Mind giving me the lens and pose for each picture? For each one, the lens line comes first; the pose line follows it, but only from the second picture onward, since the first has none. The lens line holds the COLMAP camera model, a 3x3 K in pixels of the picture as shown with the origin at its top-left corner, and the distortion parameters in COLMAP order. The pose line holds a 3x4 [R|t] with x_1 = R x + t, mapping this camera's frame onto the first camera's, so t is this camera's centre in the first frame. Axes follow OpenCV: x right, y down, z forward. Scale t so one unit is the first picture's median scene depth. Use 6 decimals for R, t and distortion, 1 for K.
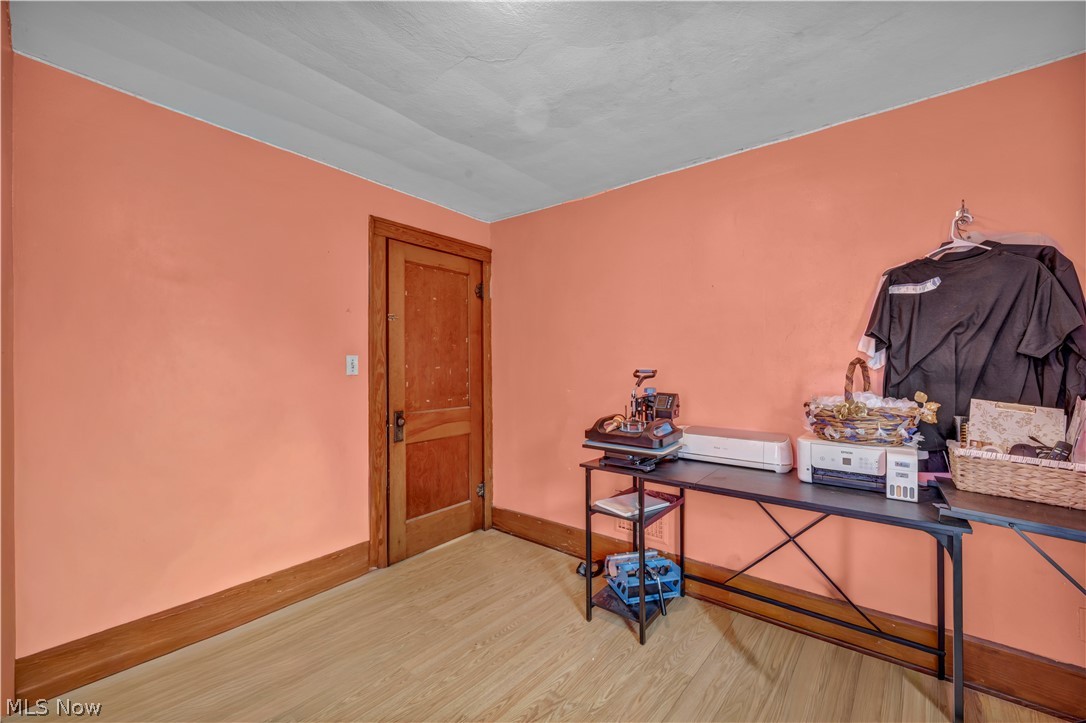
lens RADIAL K [[437.5, 0, 538.4], [0, 437.5, 365.1], [0, 0, 1]] dist [0.000087, -0.000088]
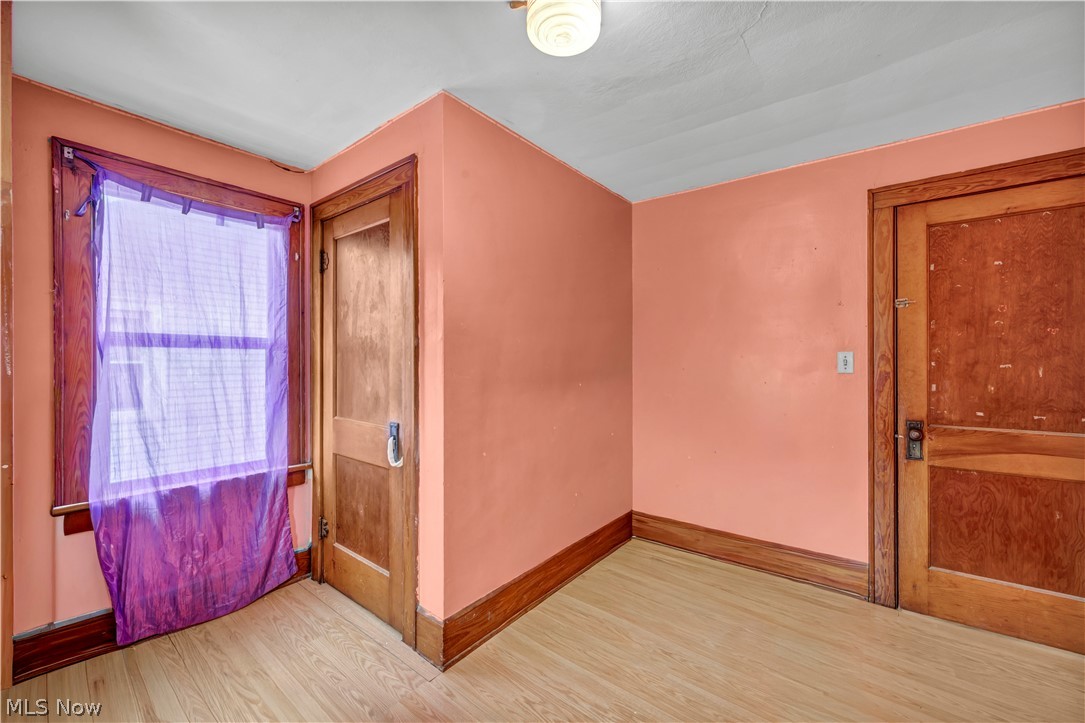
lens RADIAL K [[437.1, 0, 537.9], [0, 437.1, 365.1], [0, 0, 1]] dist [0.000087, -0.000088]
pose [[0.030843, 0.008484, -0.999488, 0.438134], [0.001391, 0.999963, 0.008531, -0.002400], [0.999523, -0.001653, 0.030830, 0.295367]]
